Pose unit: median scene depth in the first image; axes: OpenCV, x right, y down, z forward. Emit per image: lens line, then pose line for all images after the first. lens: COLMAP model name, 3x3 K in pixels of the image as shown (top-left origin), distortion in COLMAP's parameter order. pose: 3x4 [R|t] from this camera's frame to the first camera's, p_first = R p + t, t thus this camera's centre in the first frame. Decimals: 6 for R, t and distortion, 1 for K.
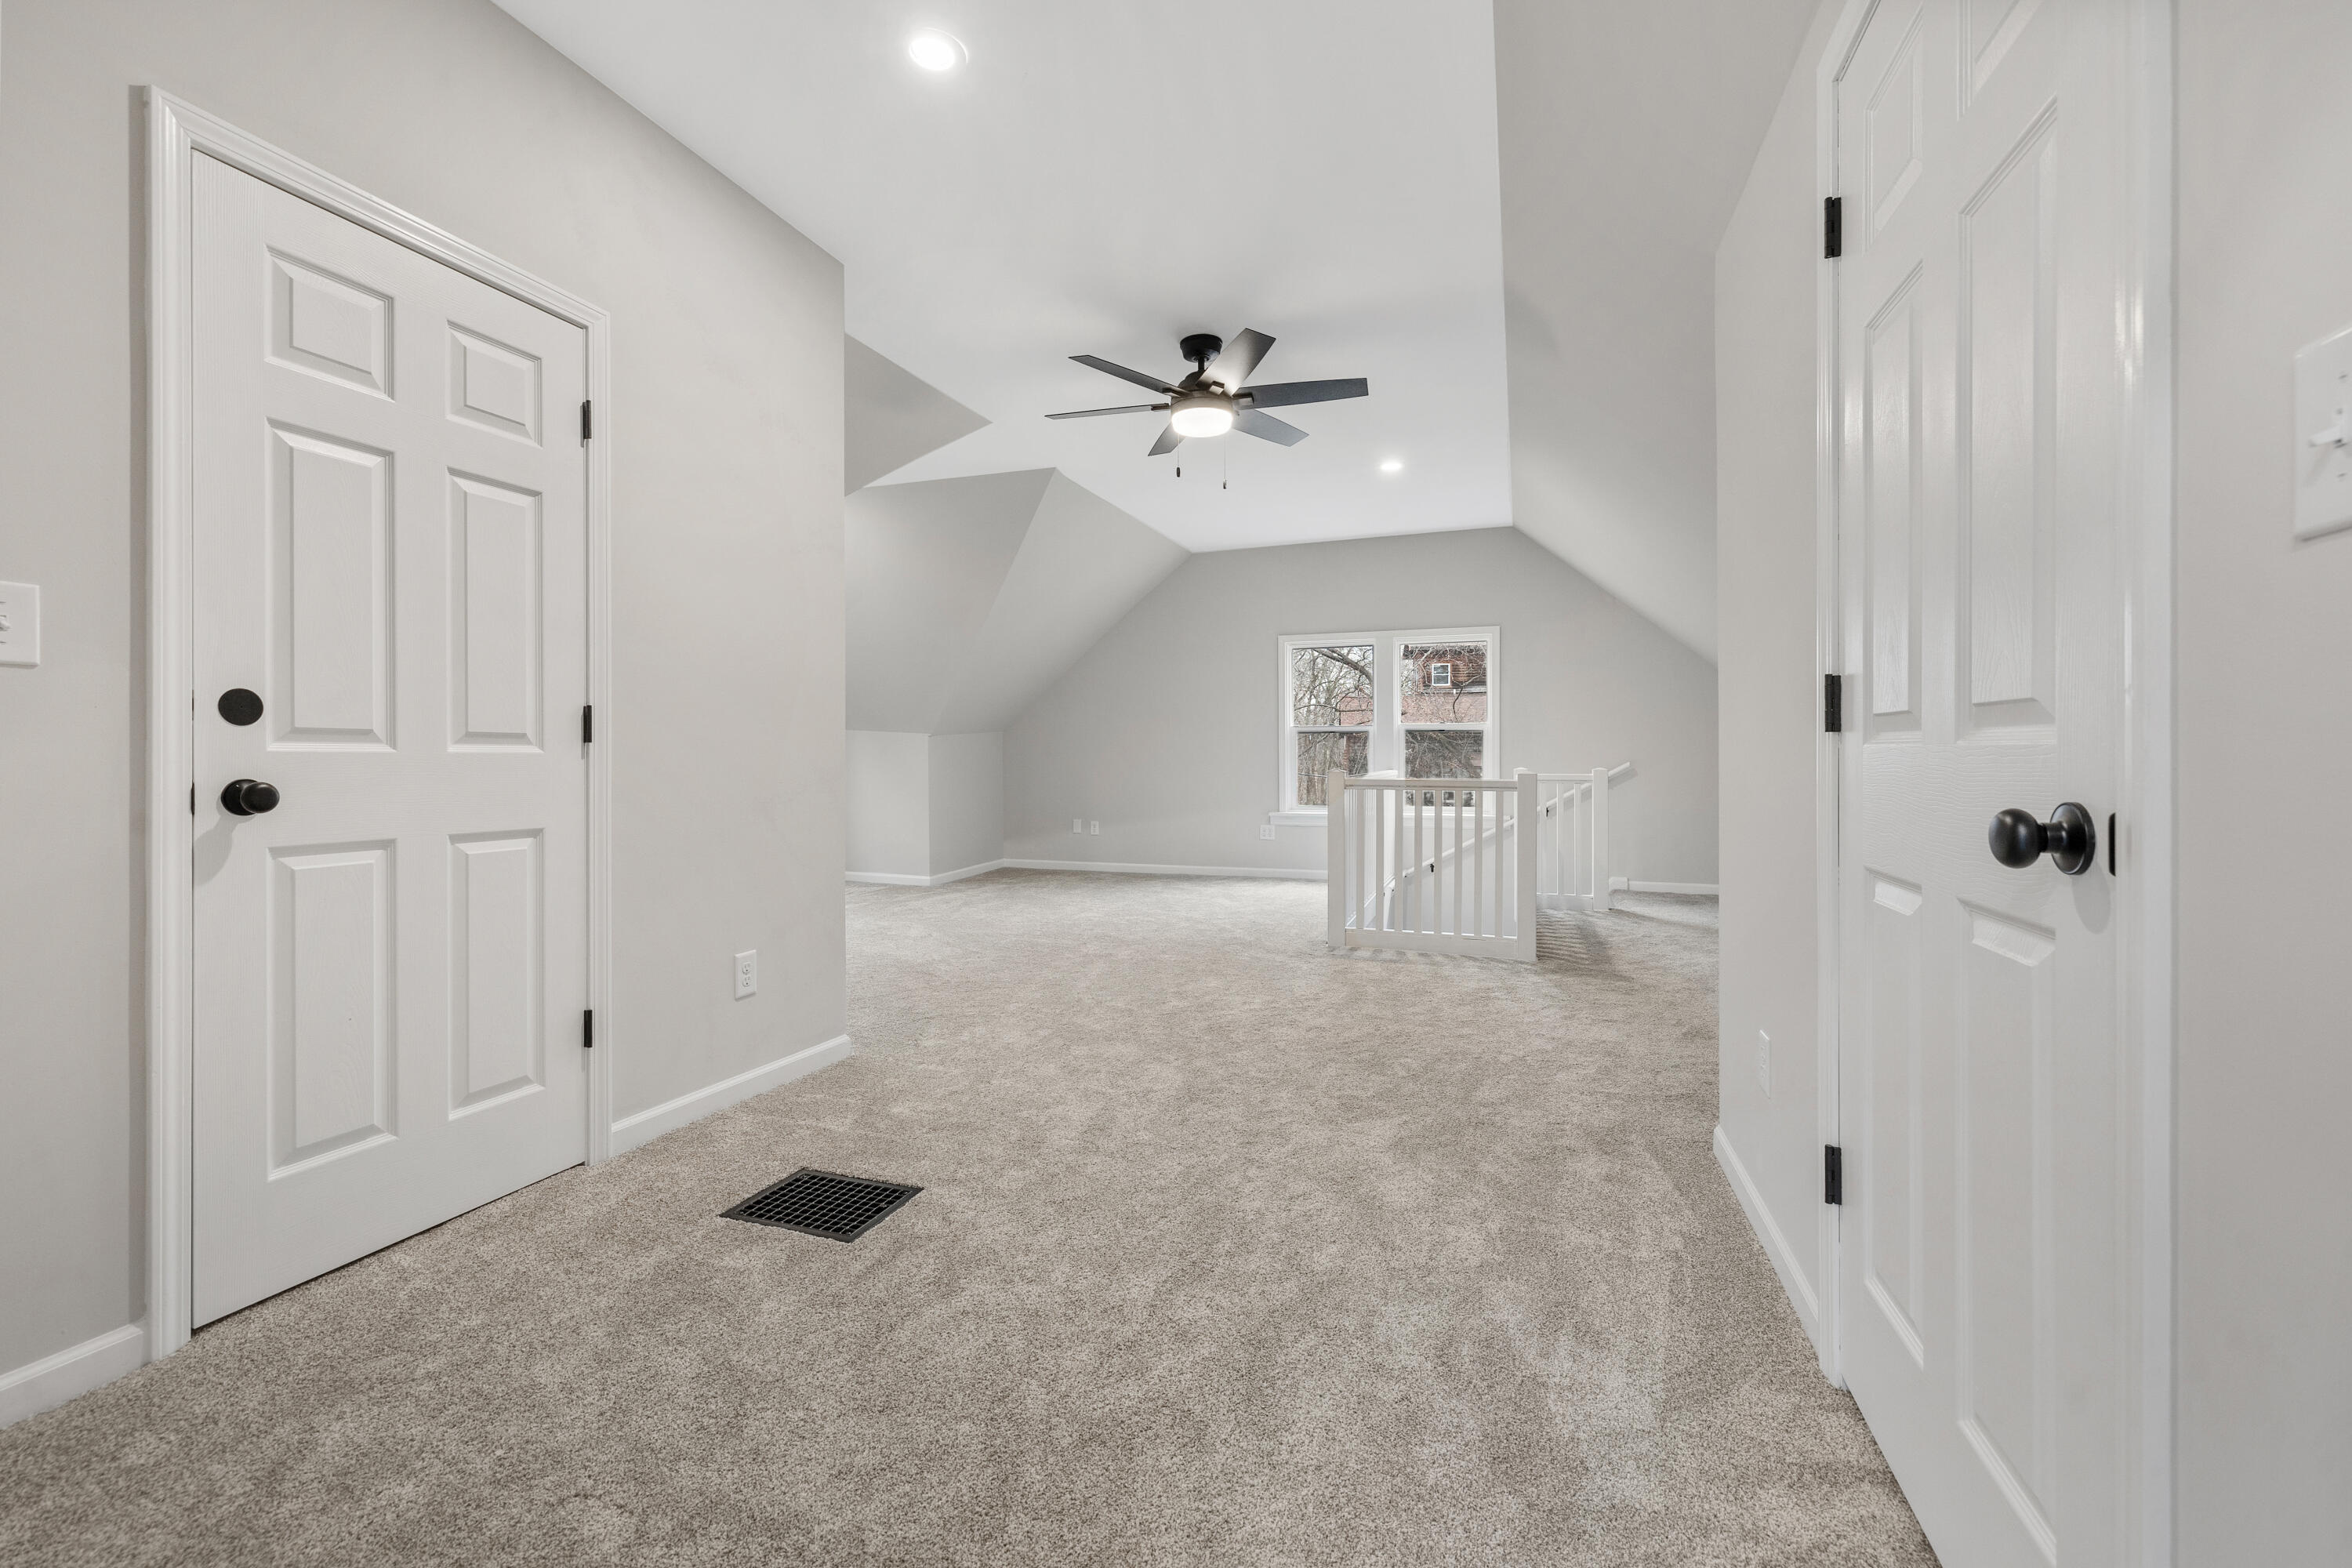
lens RADIAL K [[998.7, 0, 1171.4], [0, 998.7, 773.4], [0, 0, 1]] dist [0.000042, -0.000026]
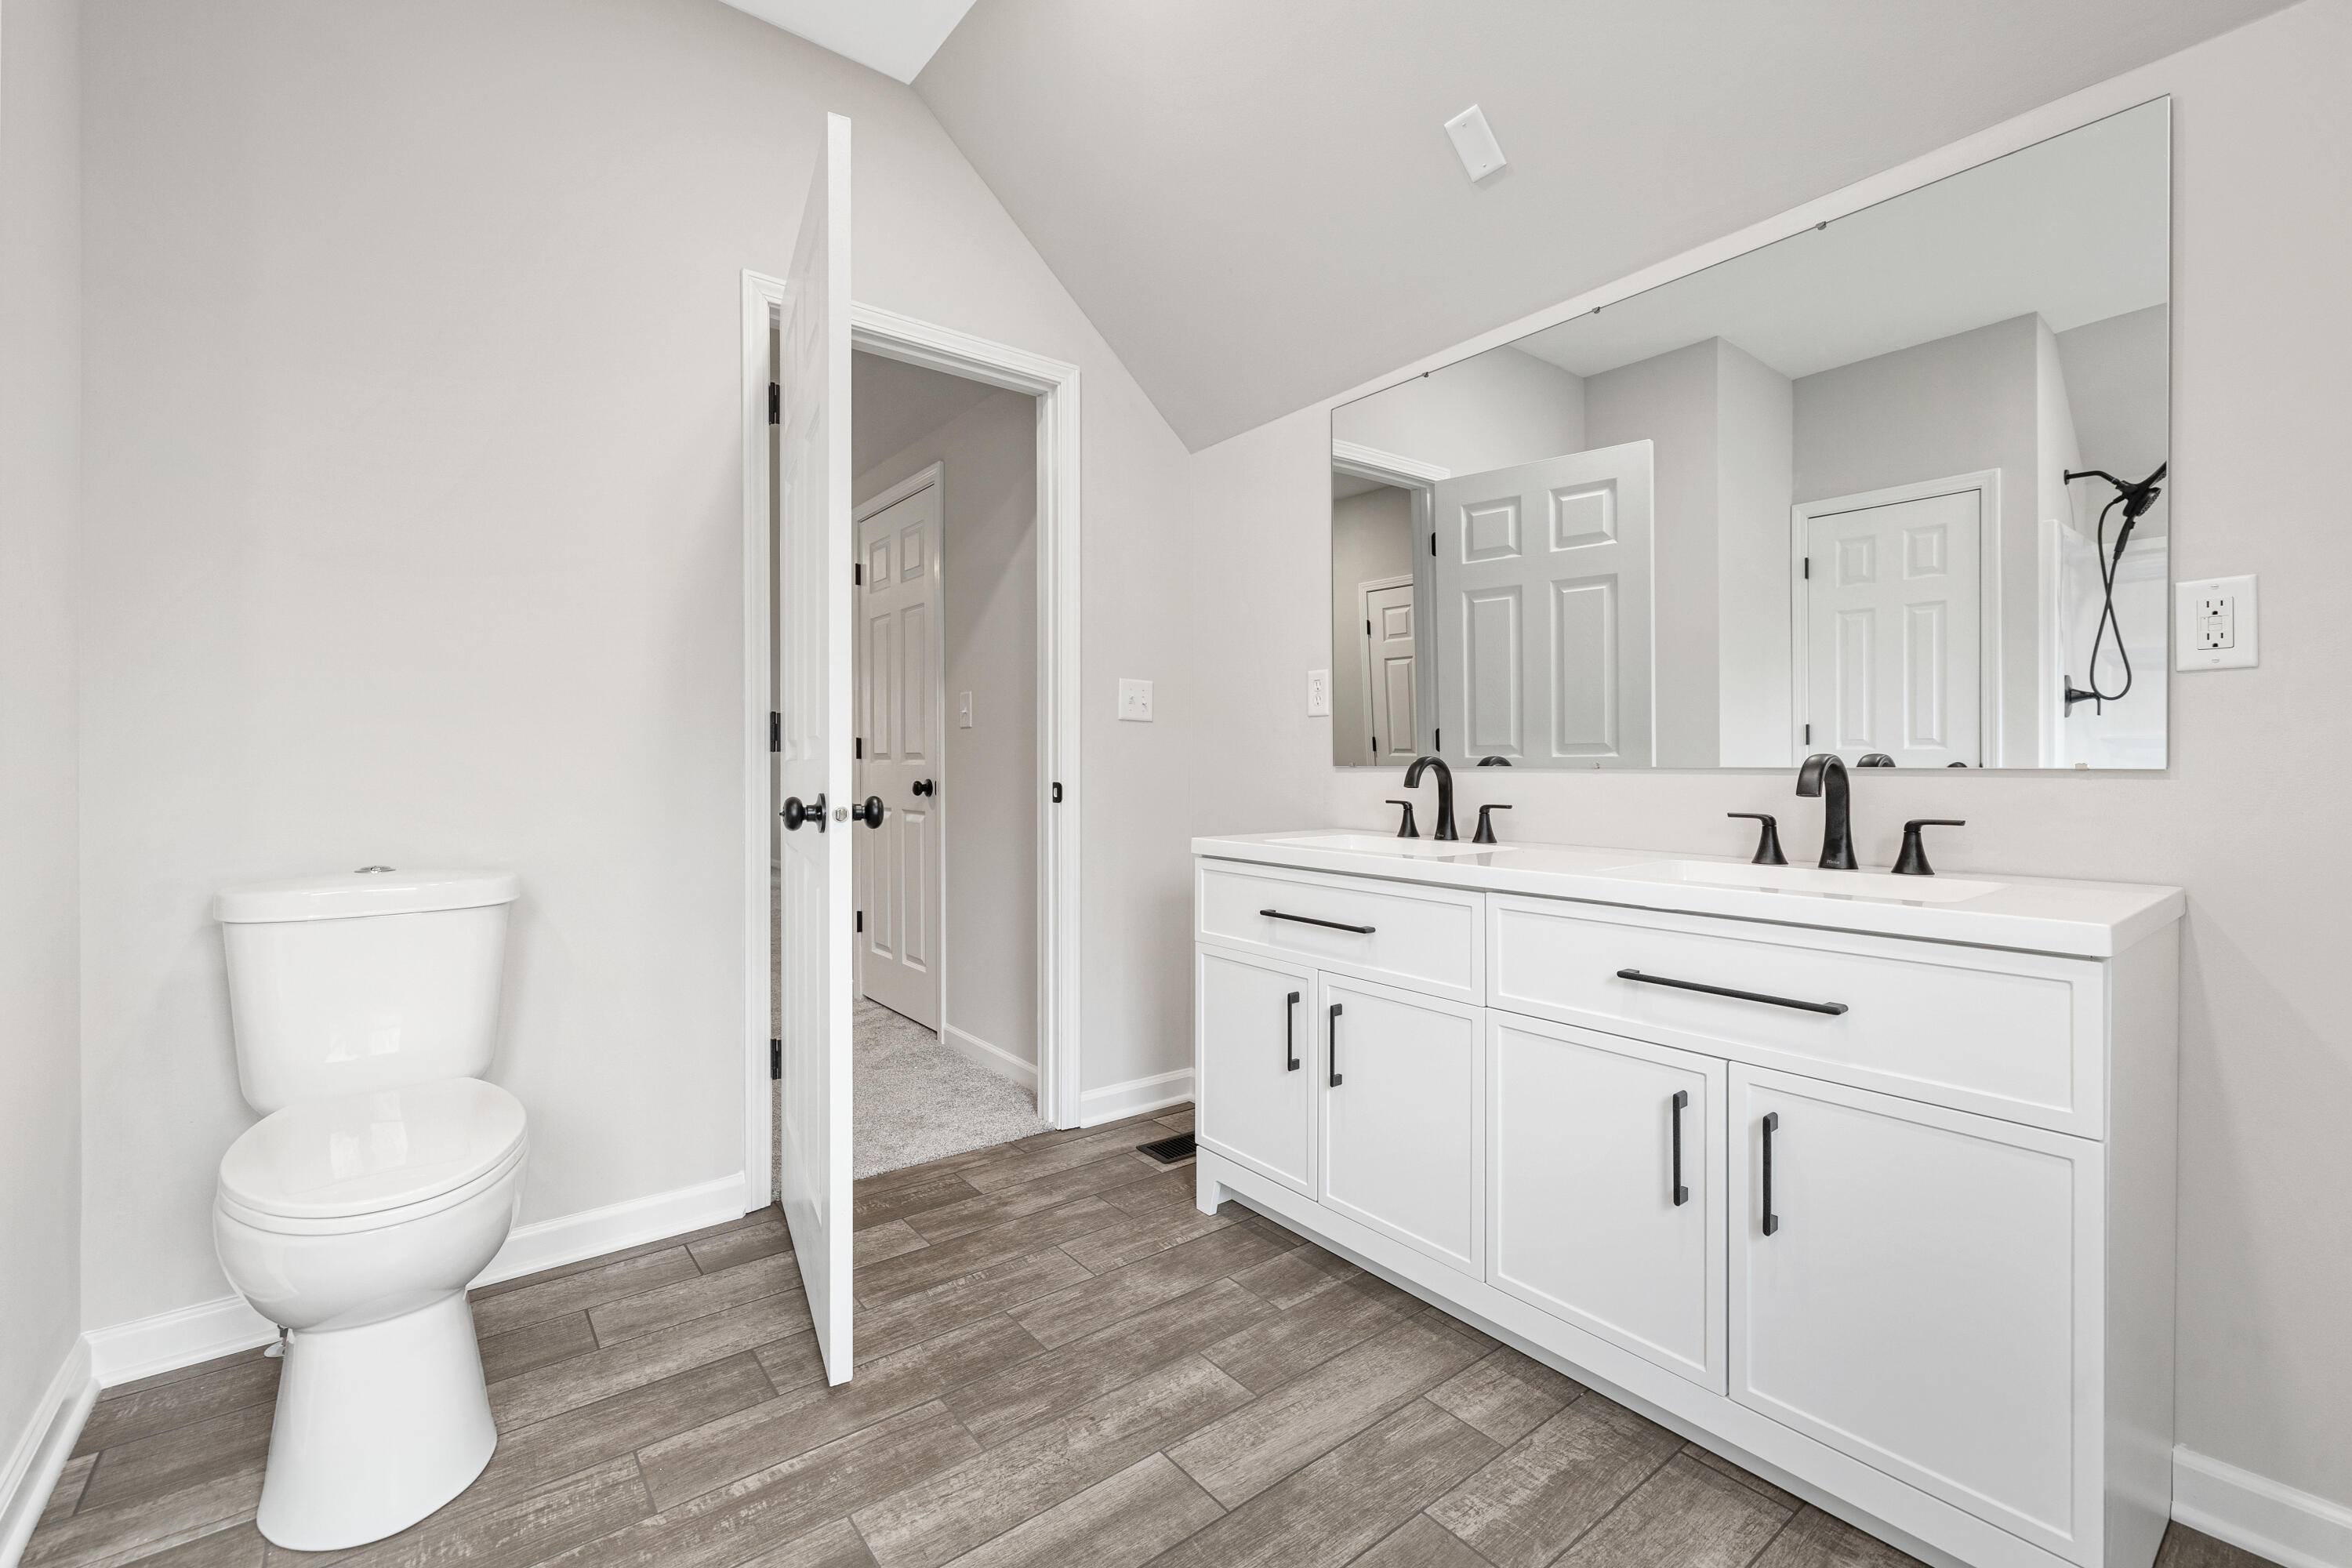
lens RADIAL K [[998.7, 0, 1179.6], [0, 998.7, 773.4], [0, 0, 1]] dist [0.000042, -0.000026]
pose [[0.541960, -0.003027, 0.840399, -1.226562], [0.013743, 0.999892, -0.005260, 0.027411], [-0.840292, 0.014400, 0.541942, -1.291592]]
